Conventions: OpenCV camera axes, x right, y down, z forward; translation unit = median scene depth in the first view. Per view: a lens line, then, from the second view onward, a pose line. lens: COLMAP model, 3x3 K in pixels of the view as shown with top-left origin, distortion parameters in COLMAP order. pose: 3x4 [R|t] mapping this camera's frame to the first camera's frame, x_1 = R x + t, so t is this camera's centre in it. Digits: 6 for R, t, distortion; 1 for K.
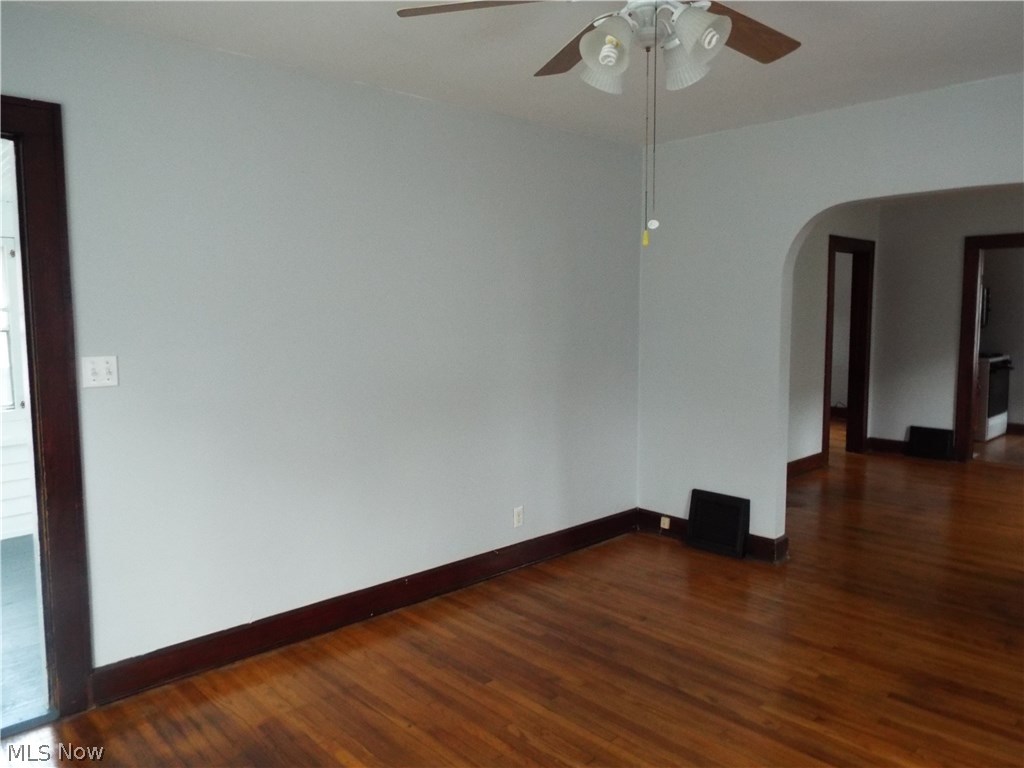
lens RADIAL K [[751.2, 0, 519.4], [0, 751.2, 386.2], [0, 0, 1]] dist [0.022307, -0.028832]
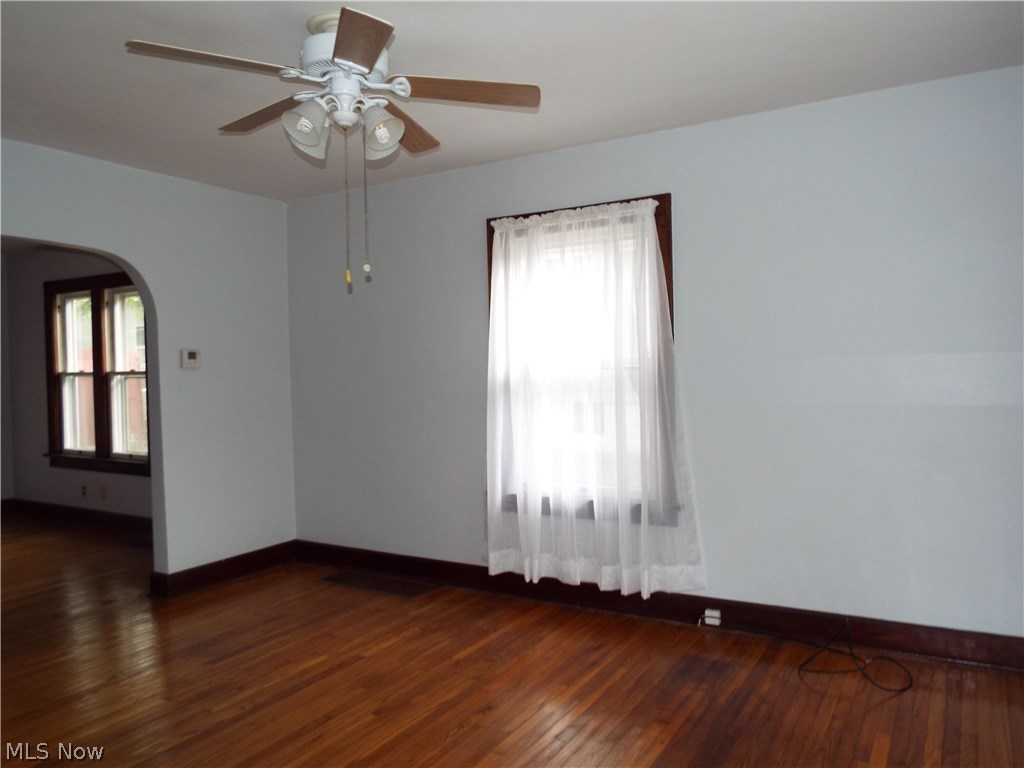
lens RADIAL K [[751.2, 0, 501.8], [0, 751.2, 385.0], [0, 0, 1]] dist [0.022307, -0.028832]
pose [[-0.246176, -0.013062, 0.969137, -0.832266], [0.119619, 0.991855, 0.043753, -0.033612], [-0.961815, 0.126698, -0.242608, 0.822603]]
